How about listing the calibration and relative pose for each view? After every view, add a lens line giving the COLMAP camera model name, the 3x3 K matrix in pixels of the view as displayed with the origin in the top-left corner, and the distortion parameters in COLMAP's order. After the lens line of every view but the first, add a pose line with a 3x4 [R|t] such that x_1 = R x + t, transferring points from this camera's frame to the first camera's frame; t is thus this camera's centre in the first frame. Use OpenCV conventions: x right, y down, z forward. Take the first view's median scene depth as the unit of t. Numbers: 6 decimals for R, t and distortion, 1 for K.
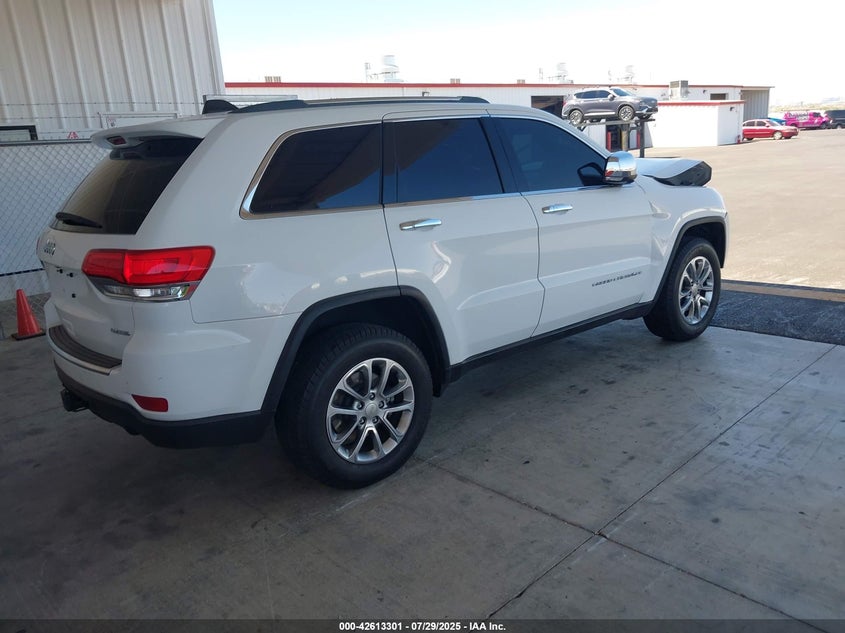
lens RADIAL K [[673.6, 0, 418.6], [0, 673.6, 320.2], [0, 0, 1]] dist [0.049342, 0.008108]
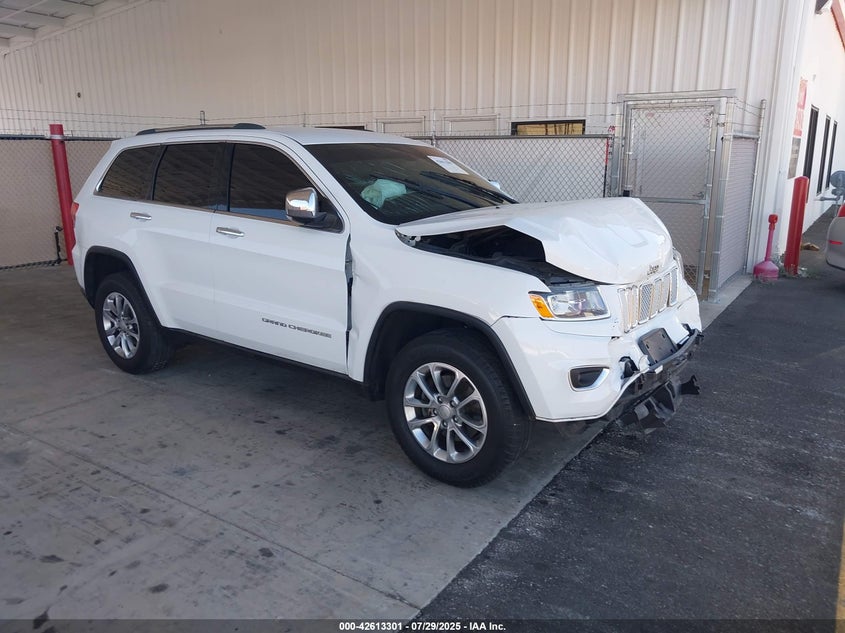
lens RADIAL K [[673.6, 0, 425.6], [0, 673.6, 314.5], [0, 0, 1]] dist [0.049342, 0.008108]
pose [[0.219949, 0.295223, -0.929767, 0.802246], [-0.256189, 0.937133, 0.236957, -0.233265], [0.941270, 0.186078, 0.281754, 0.621962]]
